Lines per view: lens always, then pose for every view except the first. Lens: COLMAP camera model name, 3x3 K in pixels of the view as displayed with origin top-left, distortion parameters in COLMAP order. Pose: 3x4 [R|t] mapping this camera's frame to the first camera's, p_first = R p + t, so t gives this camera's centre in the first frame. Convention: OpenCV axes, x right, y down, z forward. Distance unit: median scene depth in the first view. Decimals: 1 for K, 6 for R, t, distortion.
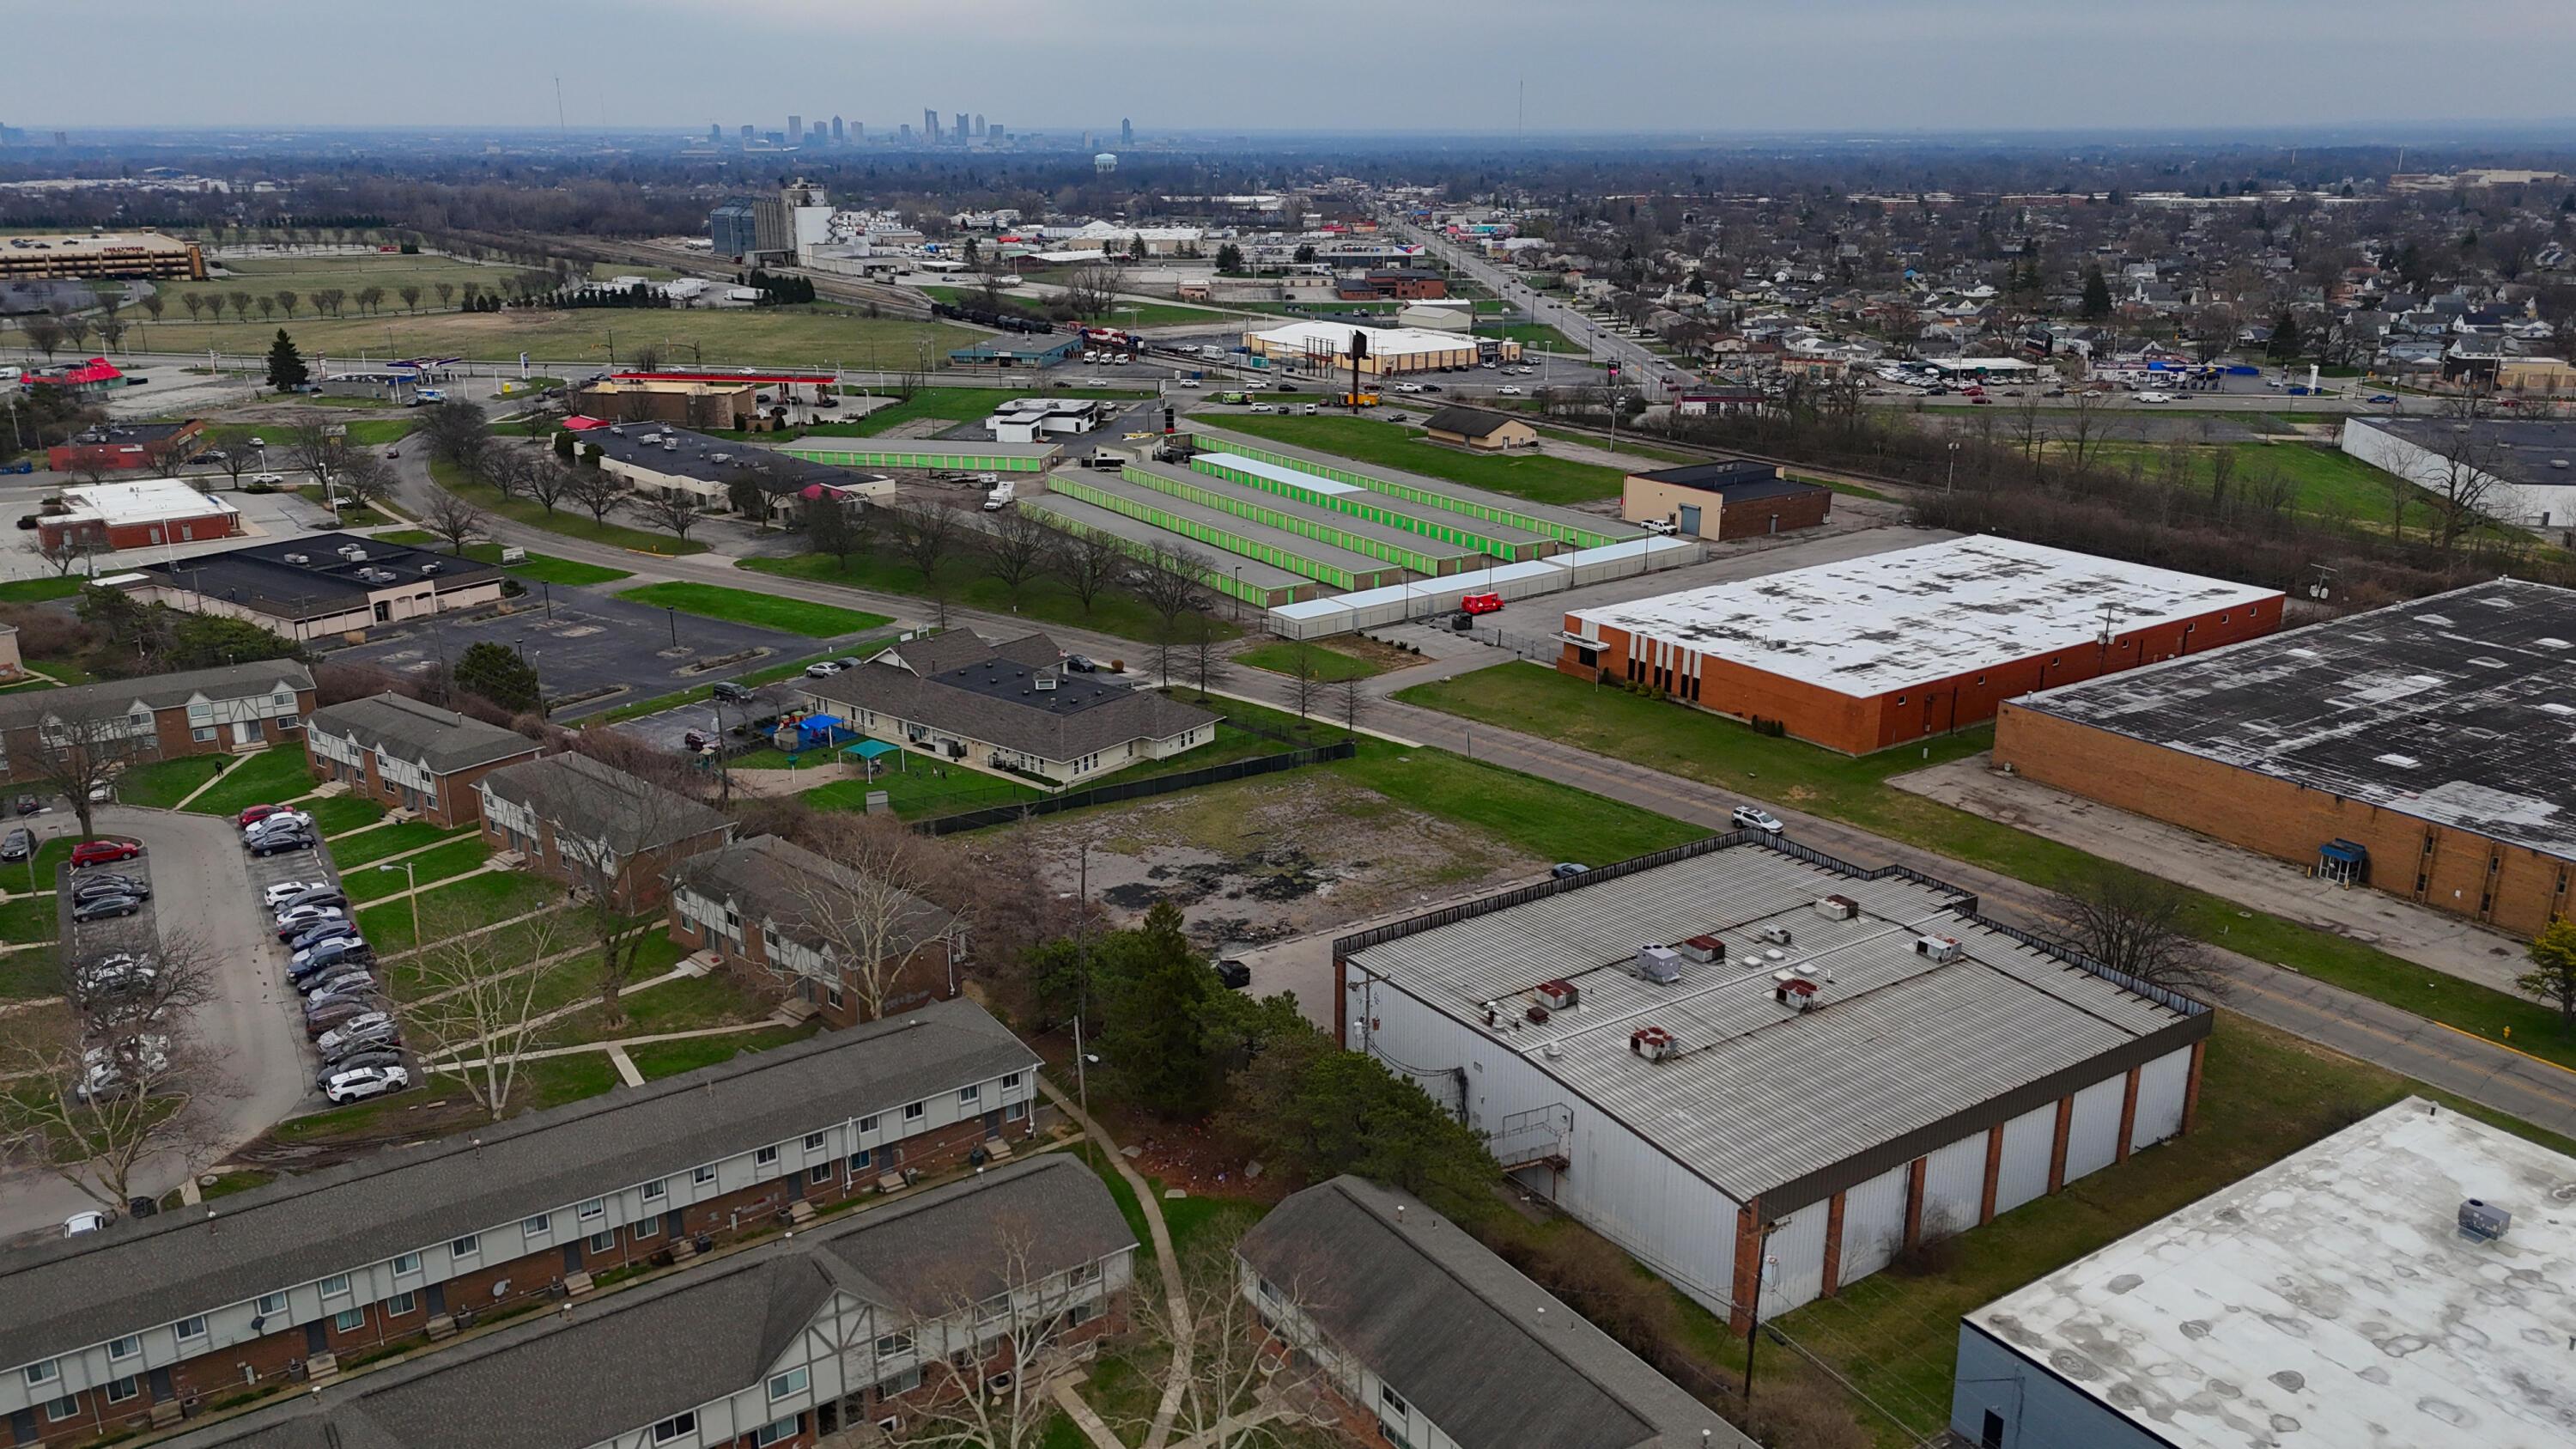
lens RADIAL K [[1884.4, 0, 1290.1], [0, 1884.4, 717.1], [0, 0, 1]] dist [0.117577, -0.152014]
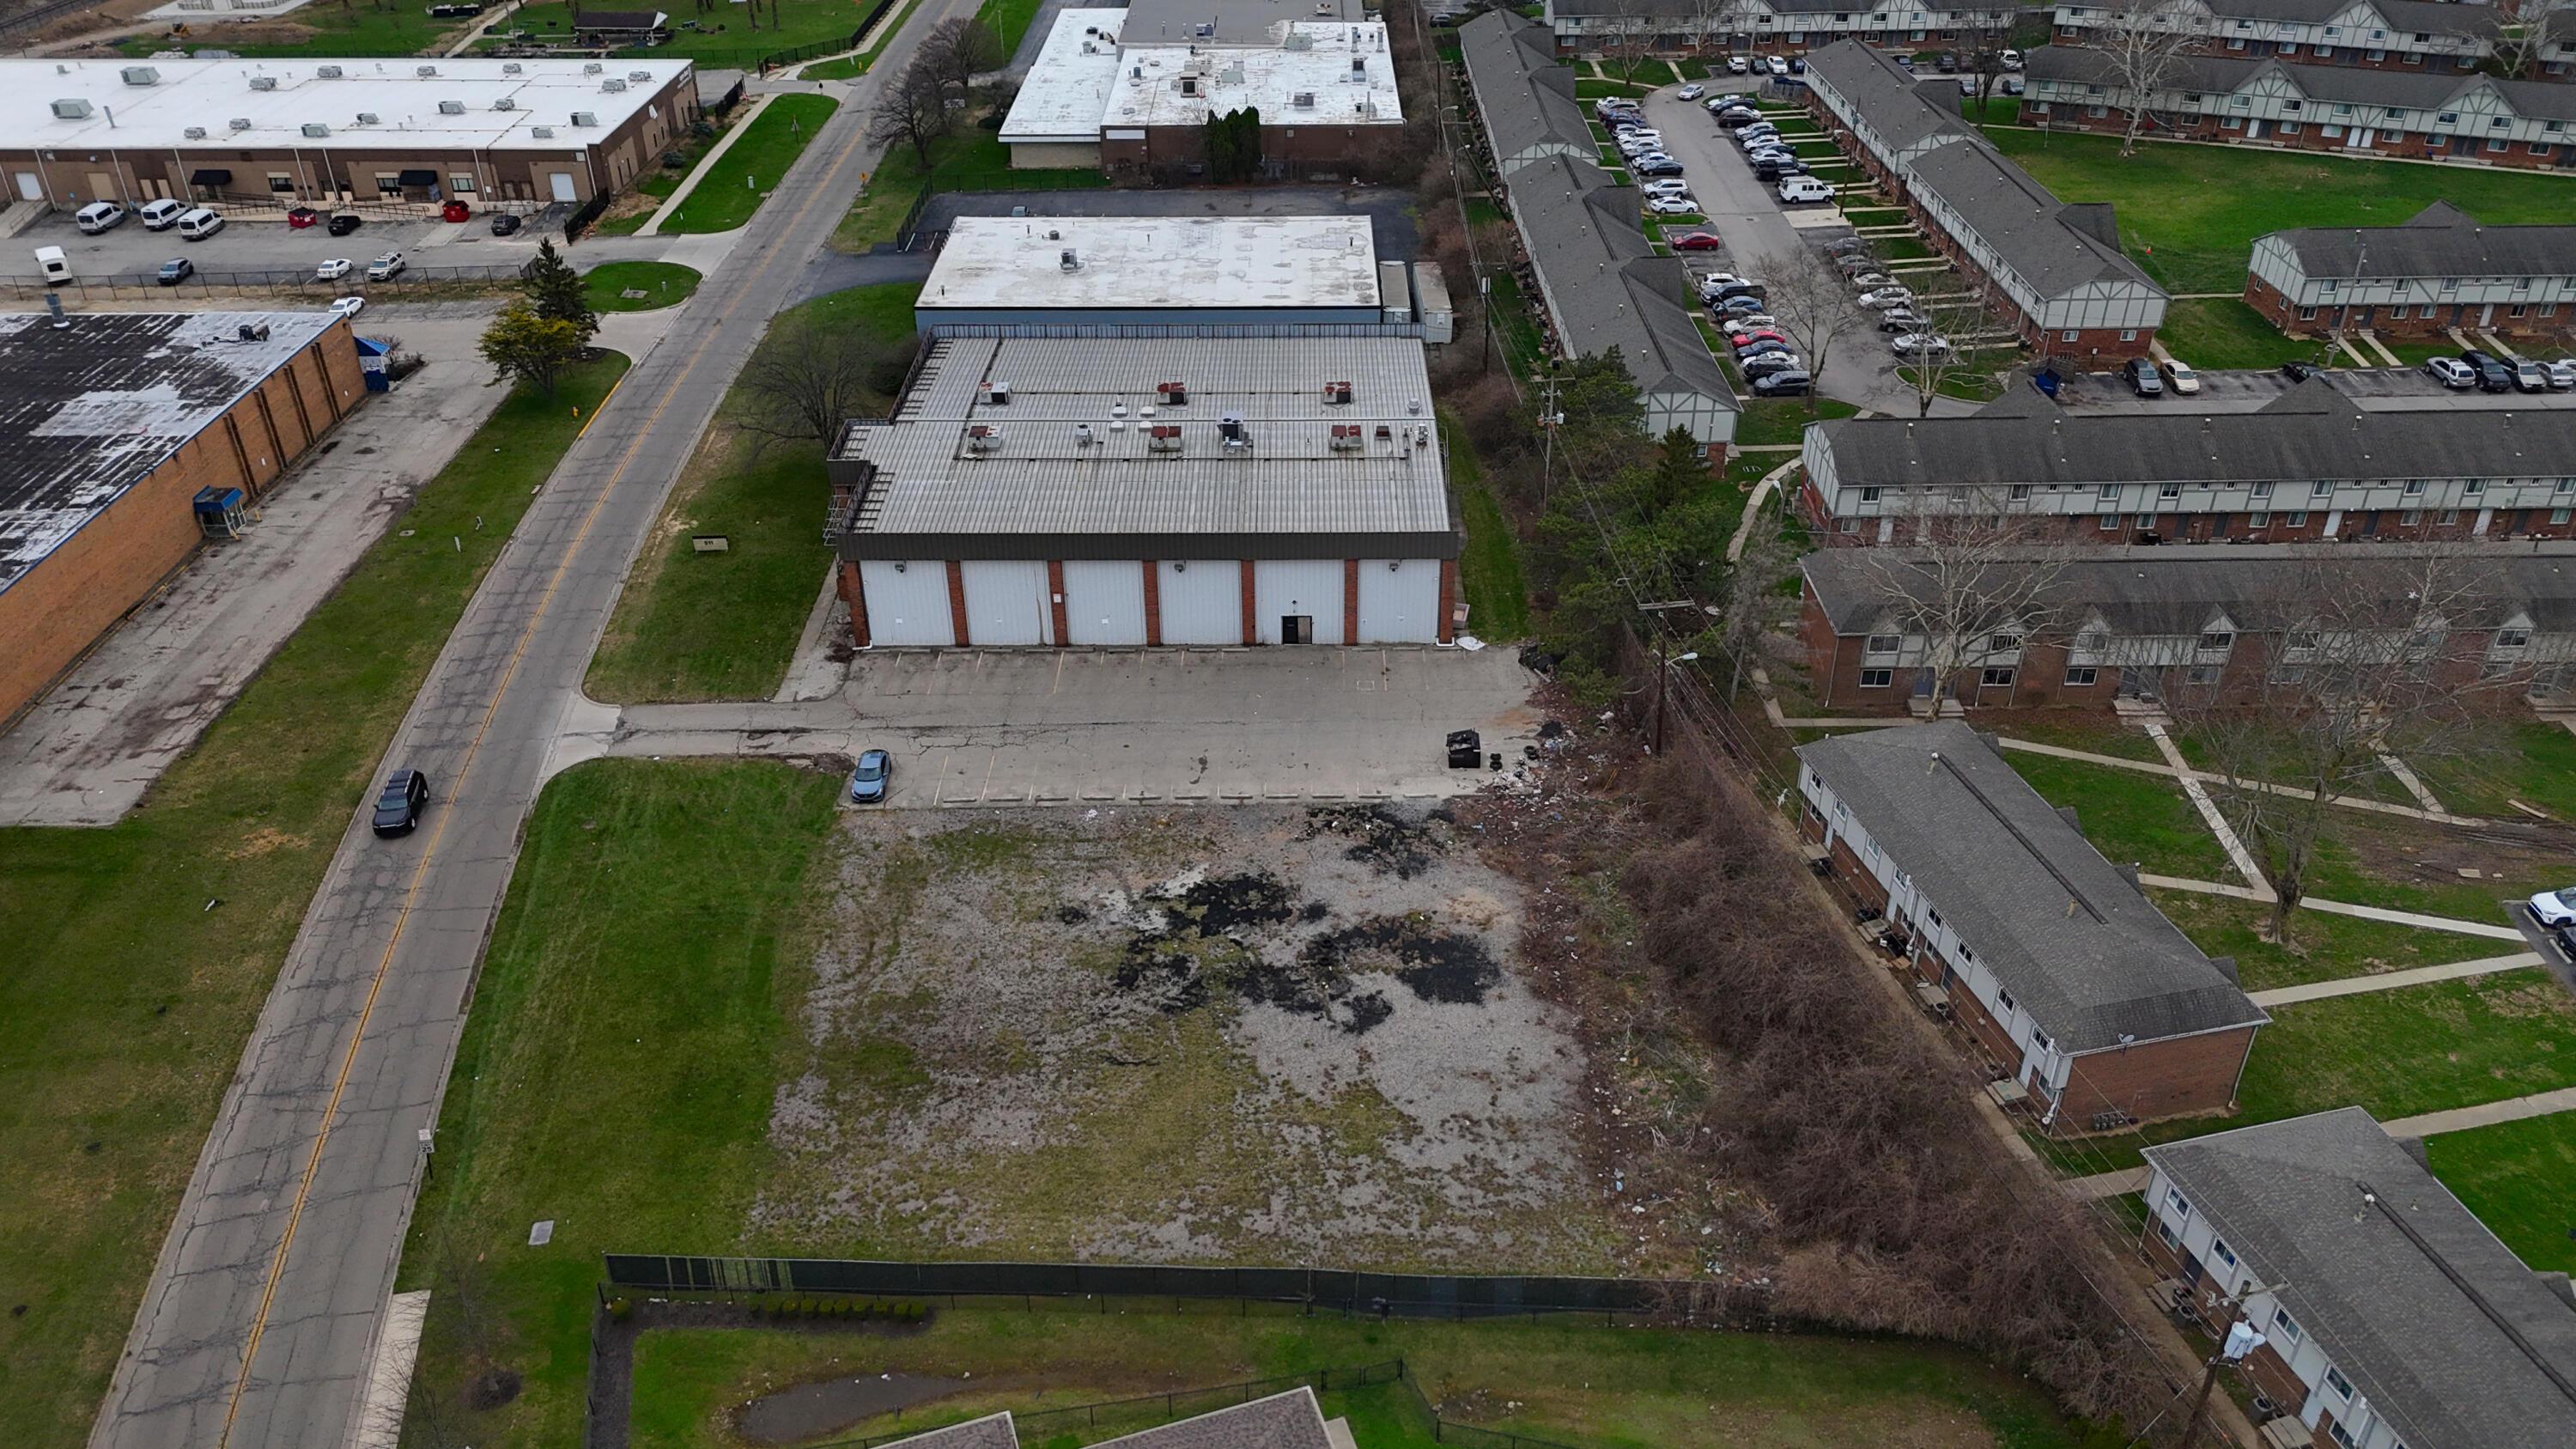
lens RADIAL K [[1889.2, 0, 1291.0], [0, 1889.2, 722.2], [0, 0, 1]] dist [0.090788, -0.098280]
pose [[-0.835037, -0.283419, 0.471579, -0.282147], [0.172067, 0.679597, 0.713121, -0.375169], [-0.522595, 0.676626, -0.518722, 1.184748]]
